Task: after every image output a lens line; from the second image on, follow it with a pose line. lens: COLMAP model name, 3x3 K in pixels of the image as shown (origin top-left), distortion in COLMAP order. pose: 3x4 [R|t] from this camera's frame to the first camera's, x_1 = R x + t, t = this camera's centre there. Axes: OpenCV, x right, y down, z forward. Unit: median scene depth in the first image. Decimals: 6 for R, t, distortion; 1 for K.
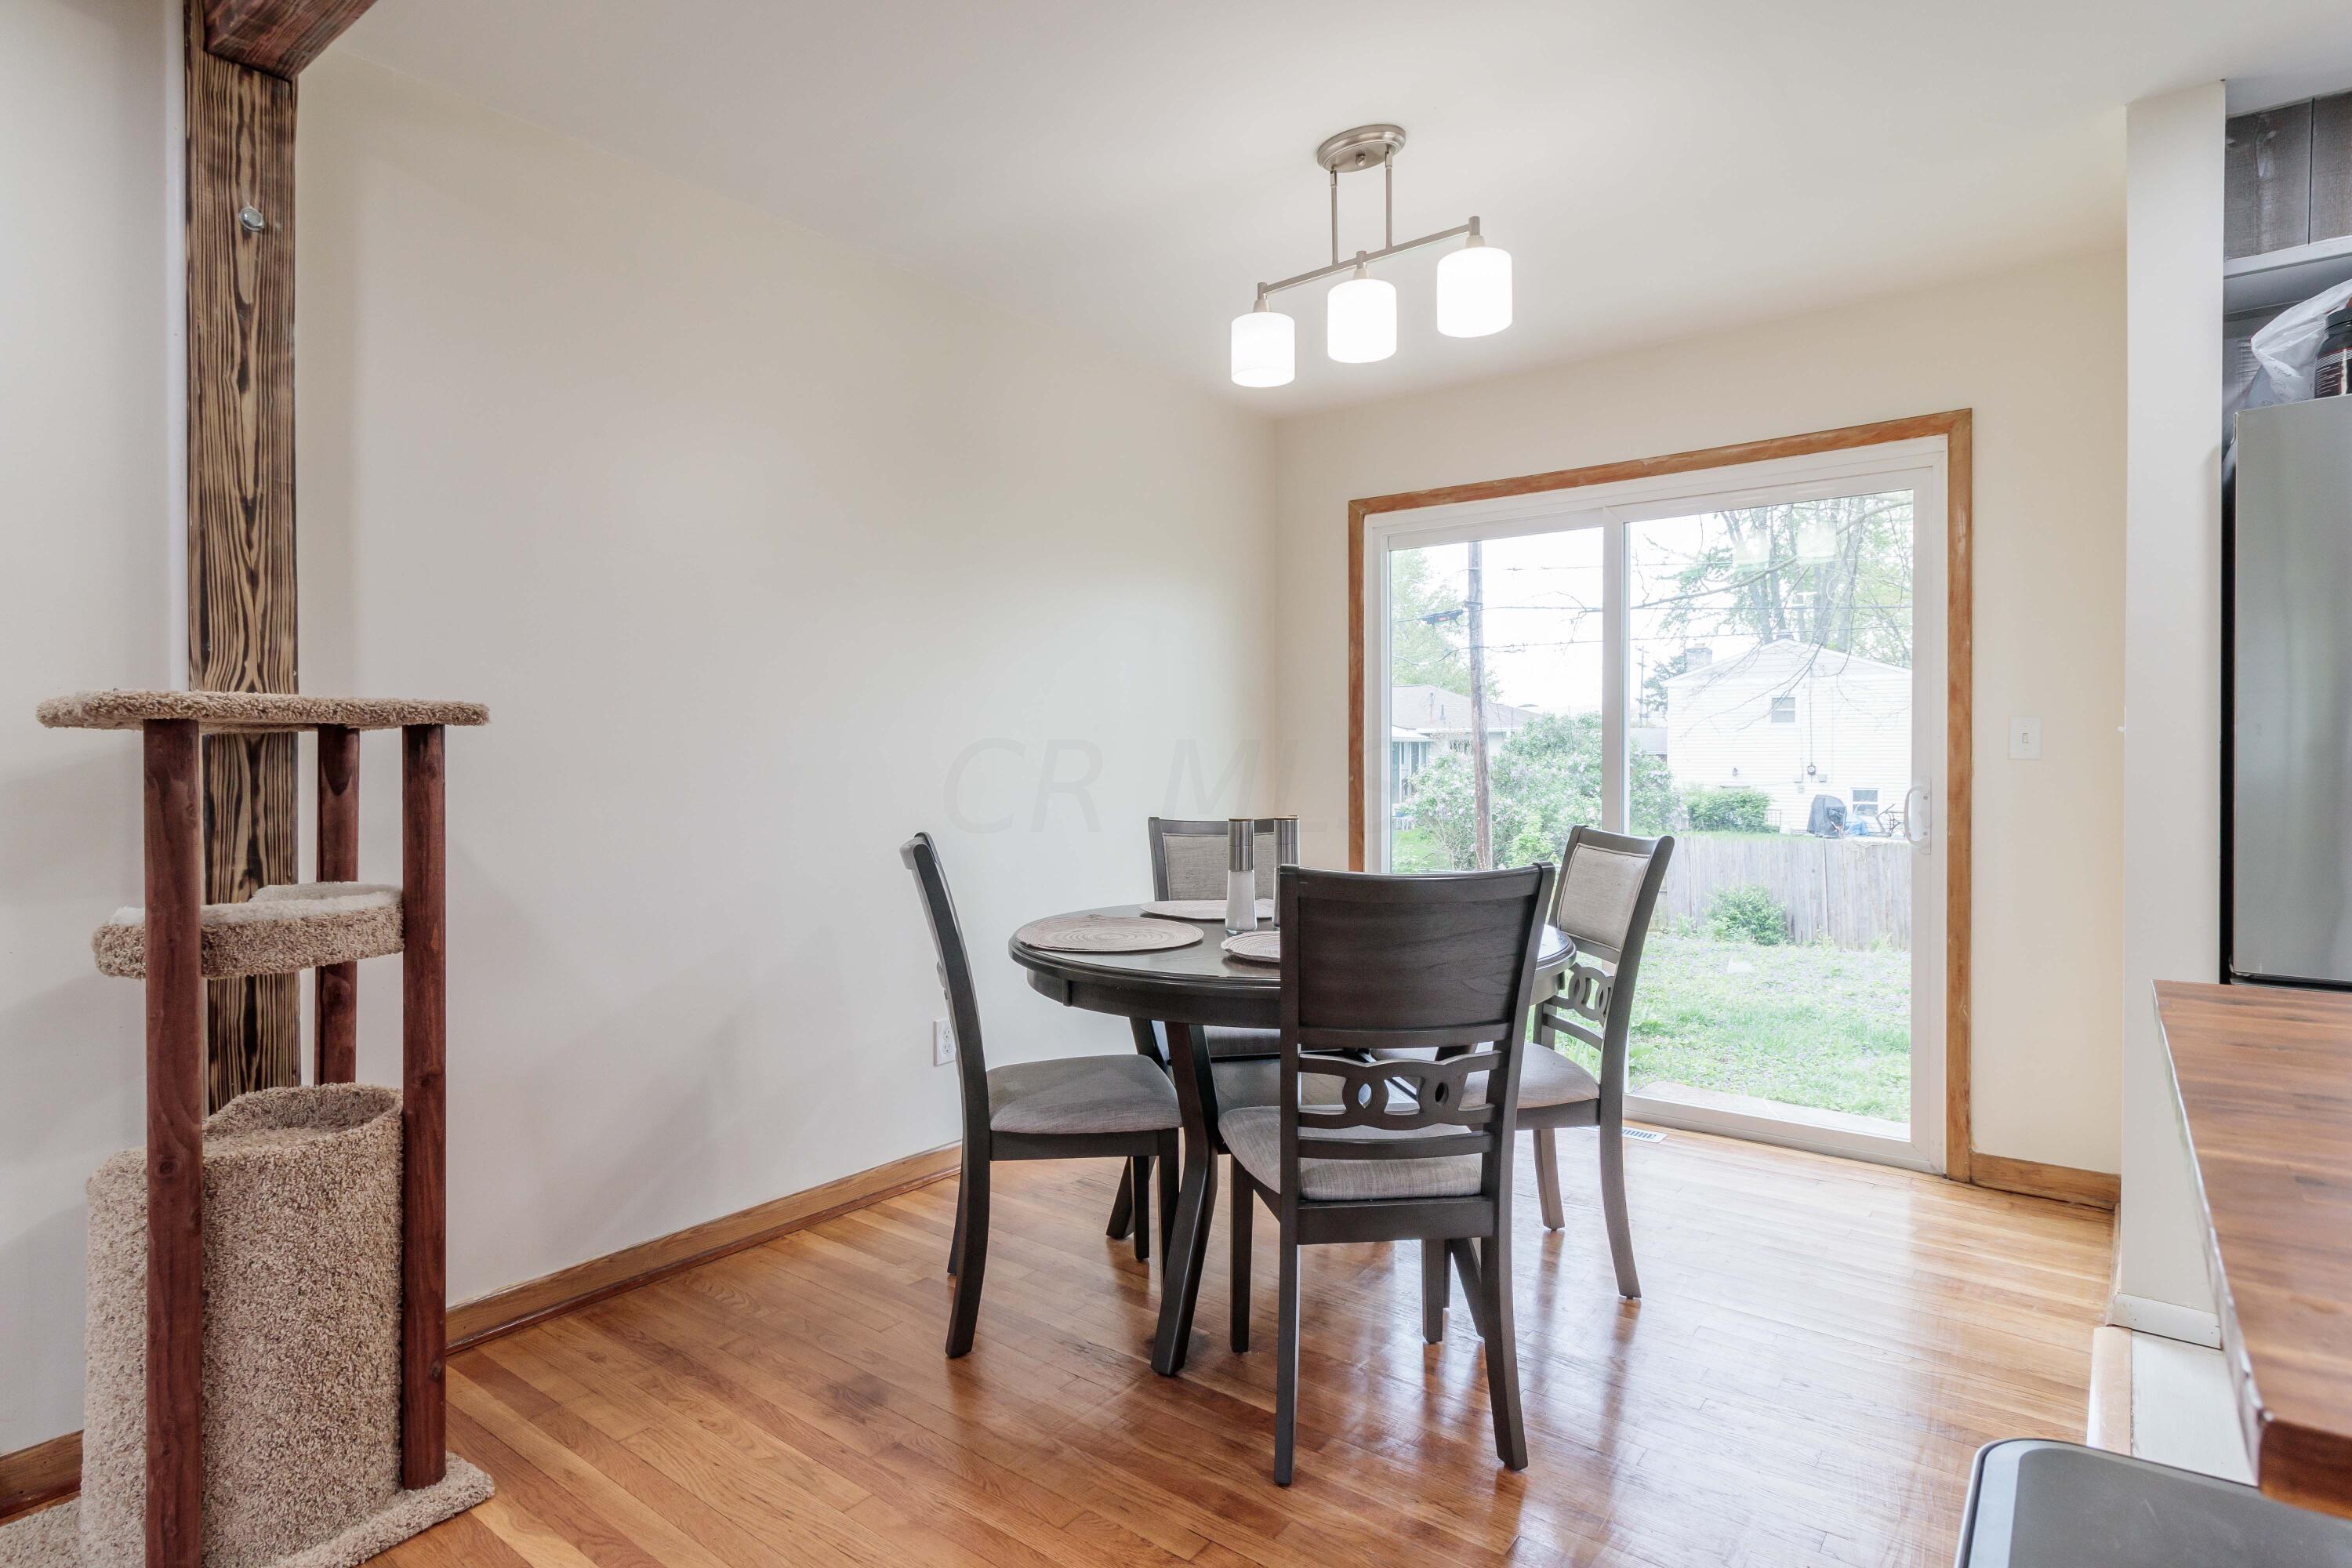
lens RADIAL K [[1211.7, 0, 1170.0], [0, 1211.7, 770.8], [0, 0, 1]] dist [0.001338, 0.000626]
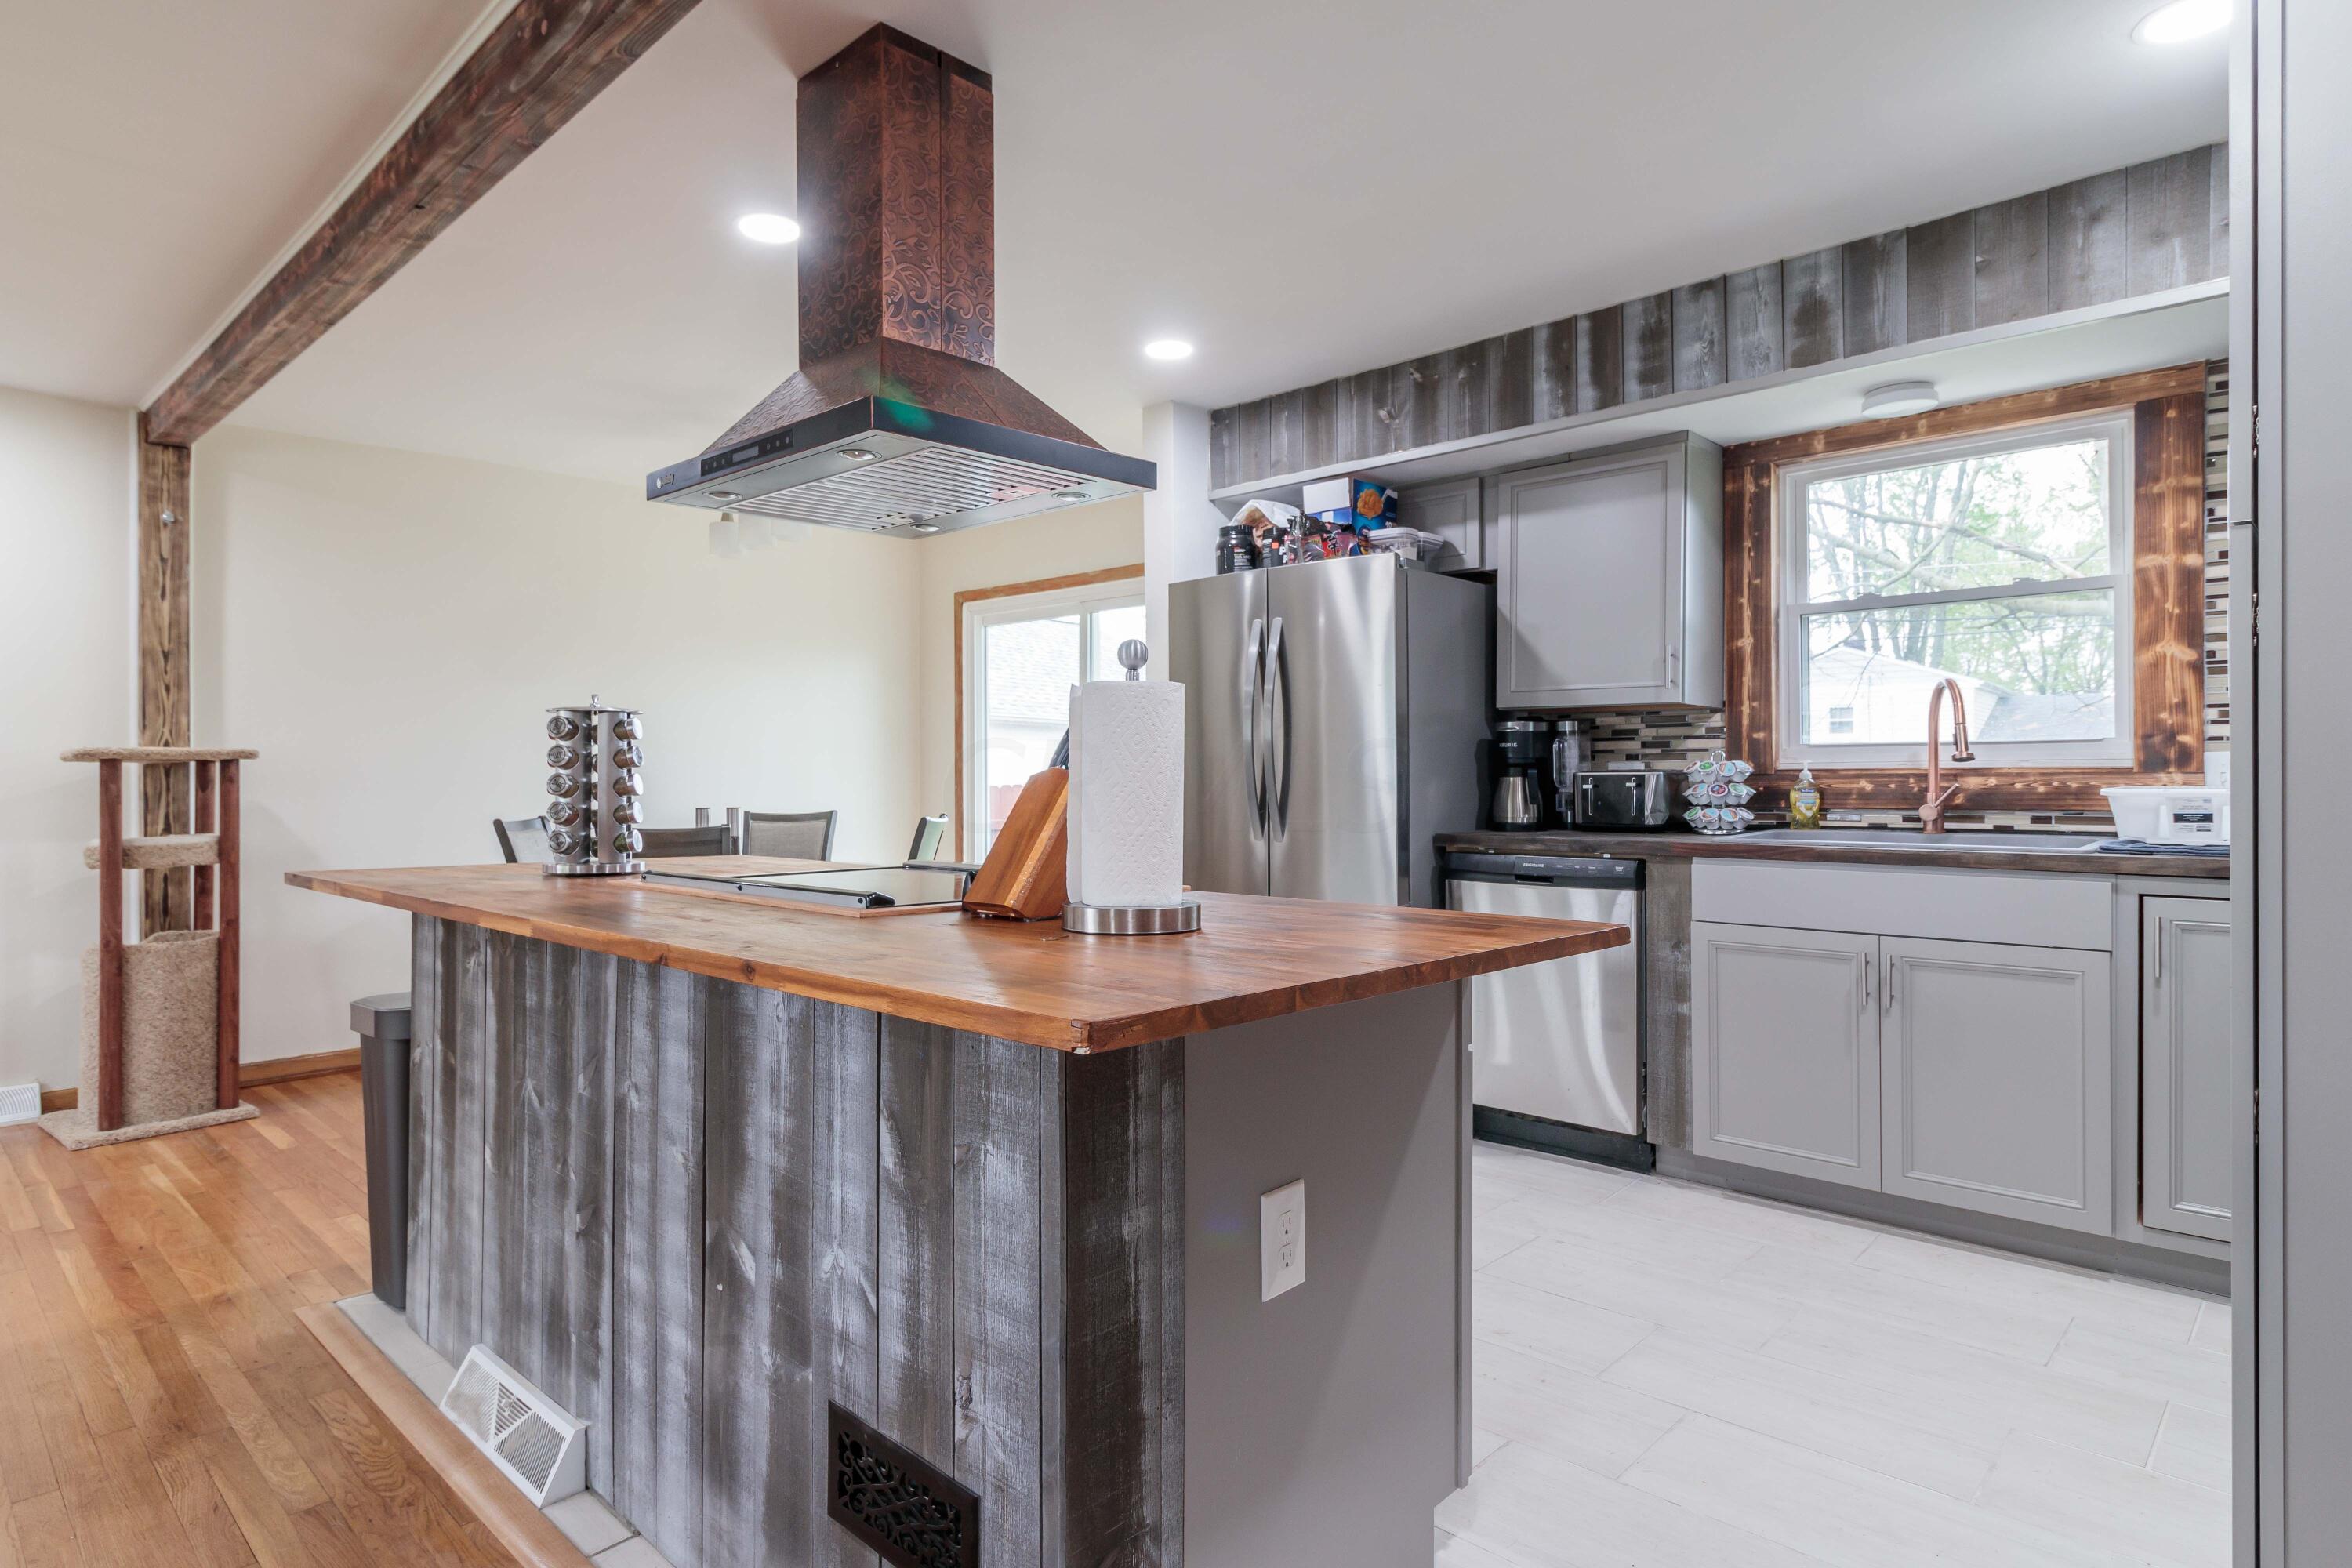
lens RADIAL K [[1294.6, 0, 1174.4], [0, 1294.6, 772.9], [0, 0, 1]] dist [0.002127, -0.000159]
pose [[0.994576, -0.002388, -0.103988, 1.207568], [0.001319, 0.999946, -0.010348, 0.011851], [0.104007, 0.010155, 0.994525, -1.044514]]
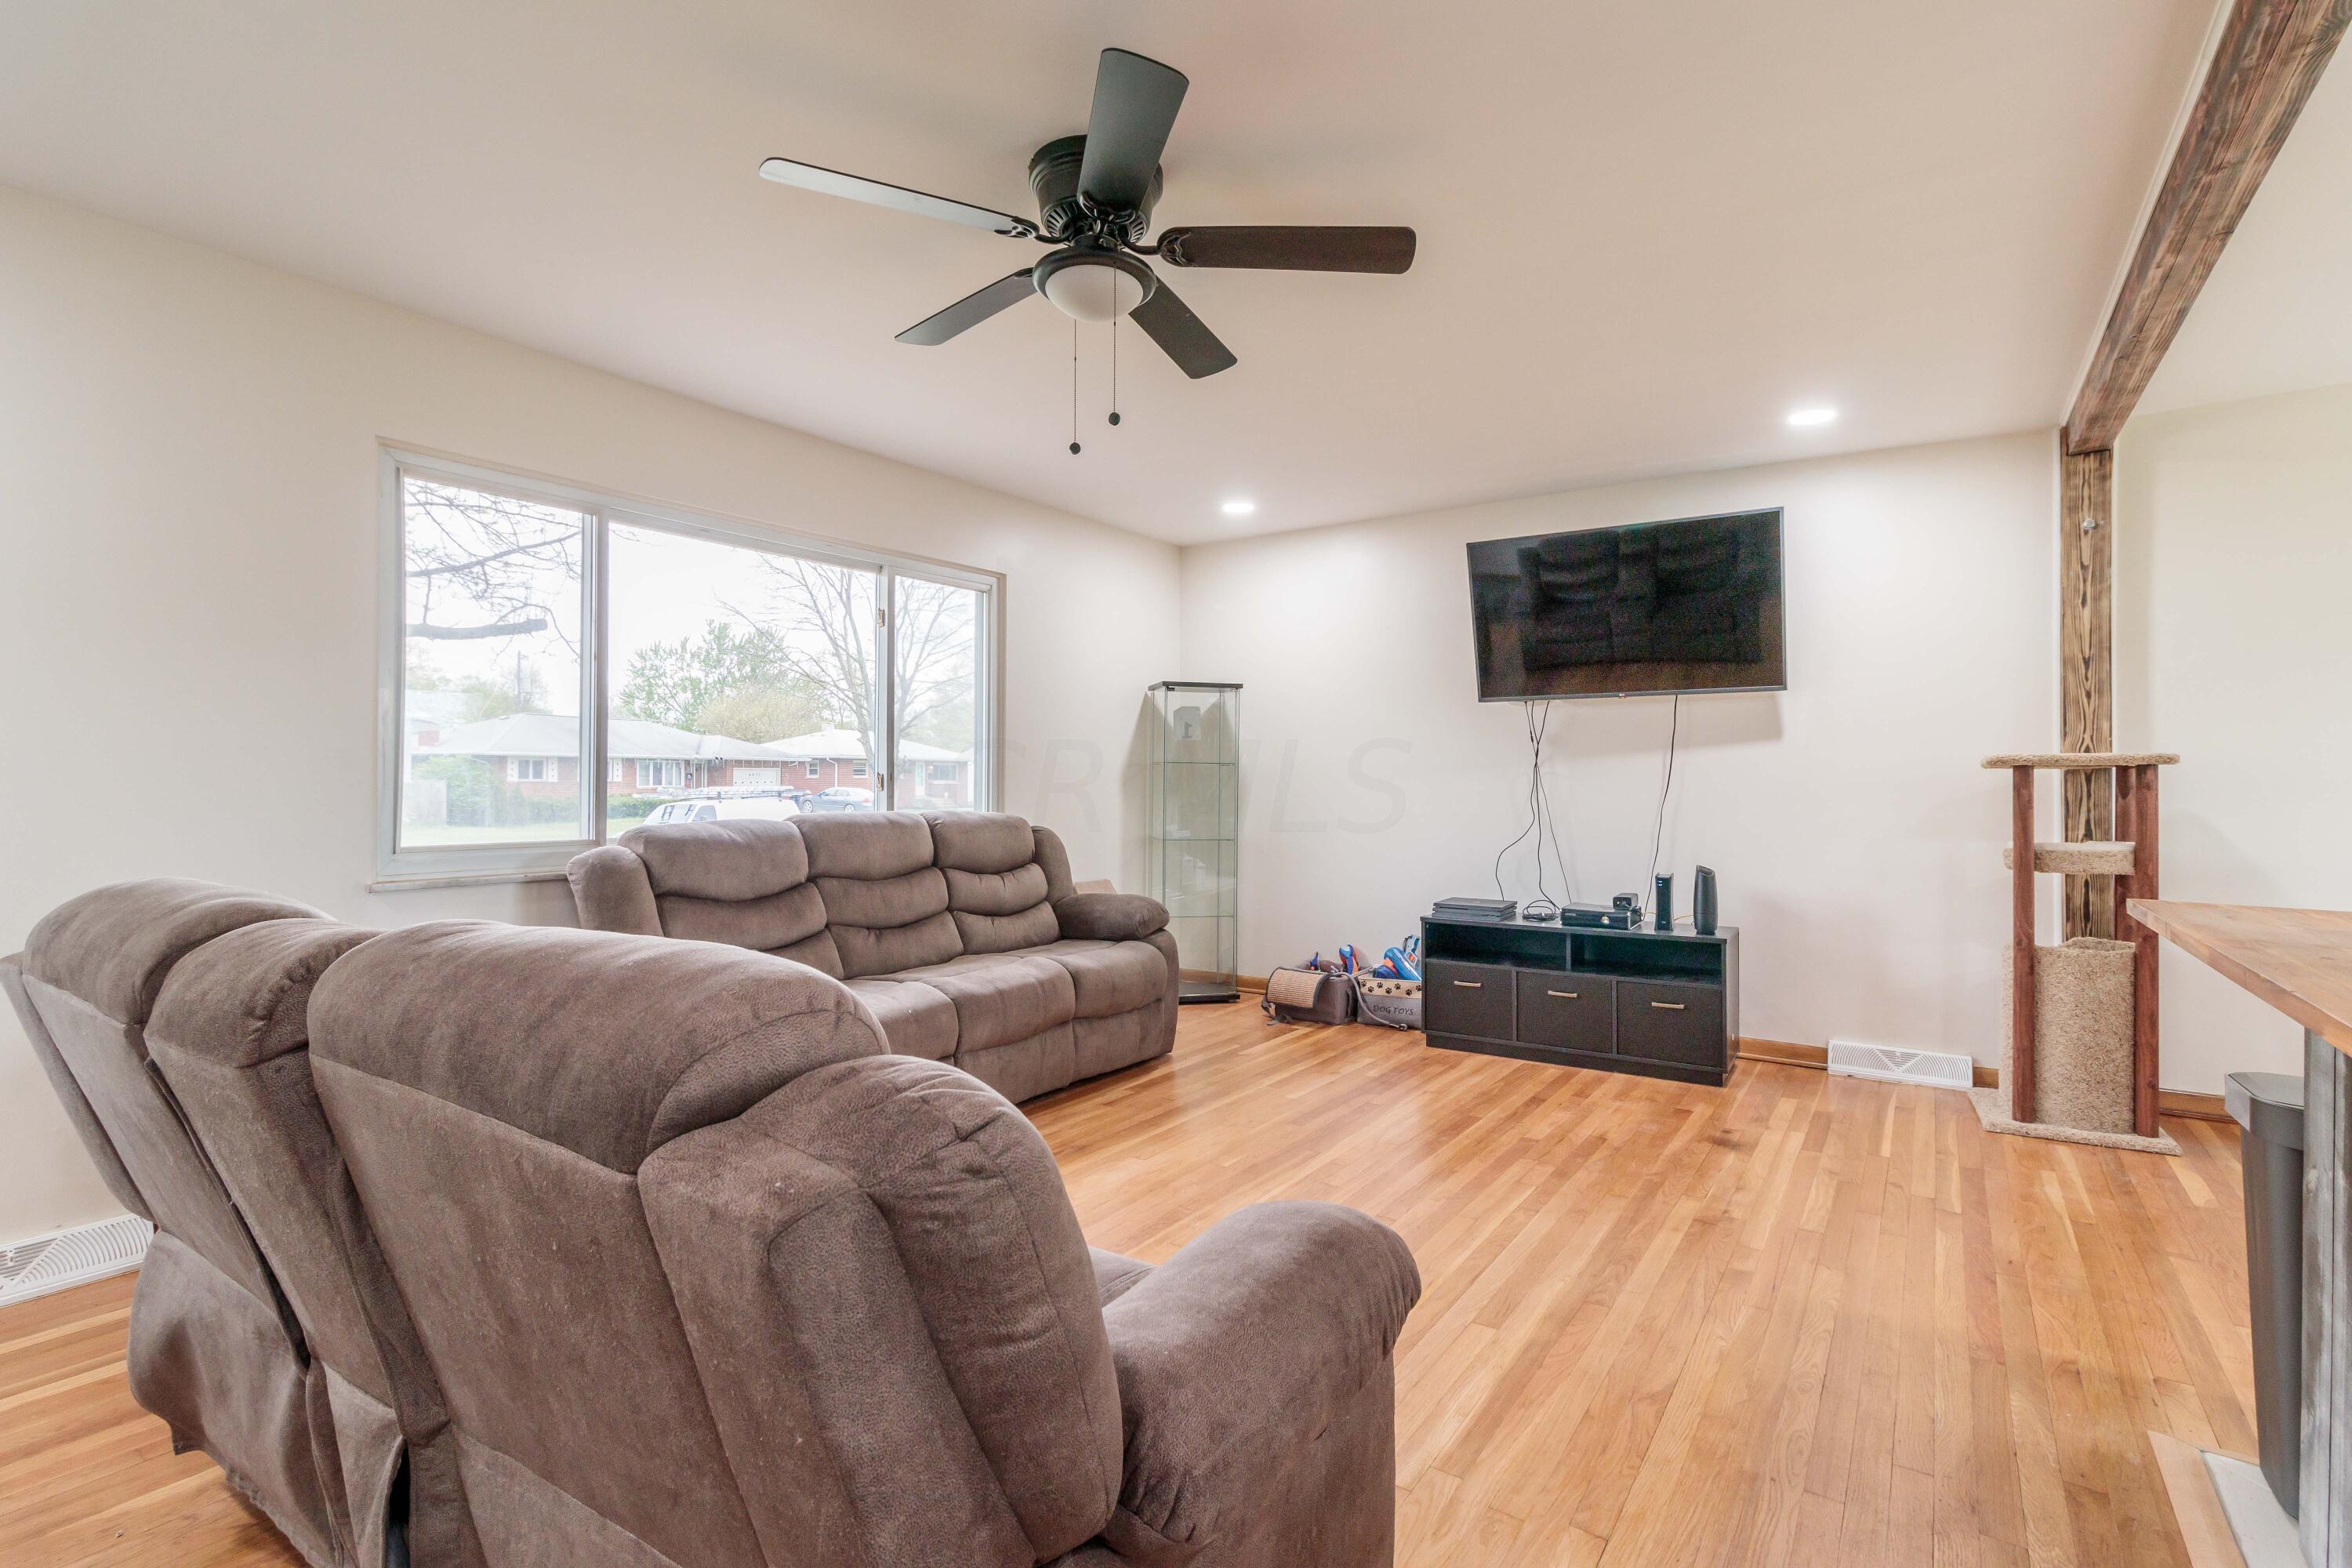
lens RADIAL K [[1098.9, 0, 1189.1], [0, 1098.9, 771.8], [0, 0, 1]] dist [0.005295, -0.000200]
pose [[0.065219, -0.006591, -0.997849, 1.048509], [-0.011423, 0.999908, -0.007352, 0.005926], [0.997806, 0.011878, 0.065138, -0.676441]]
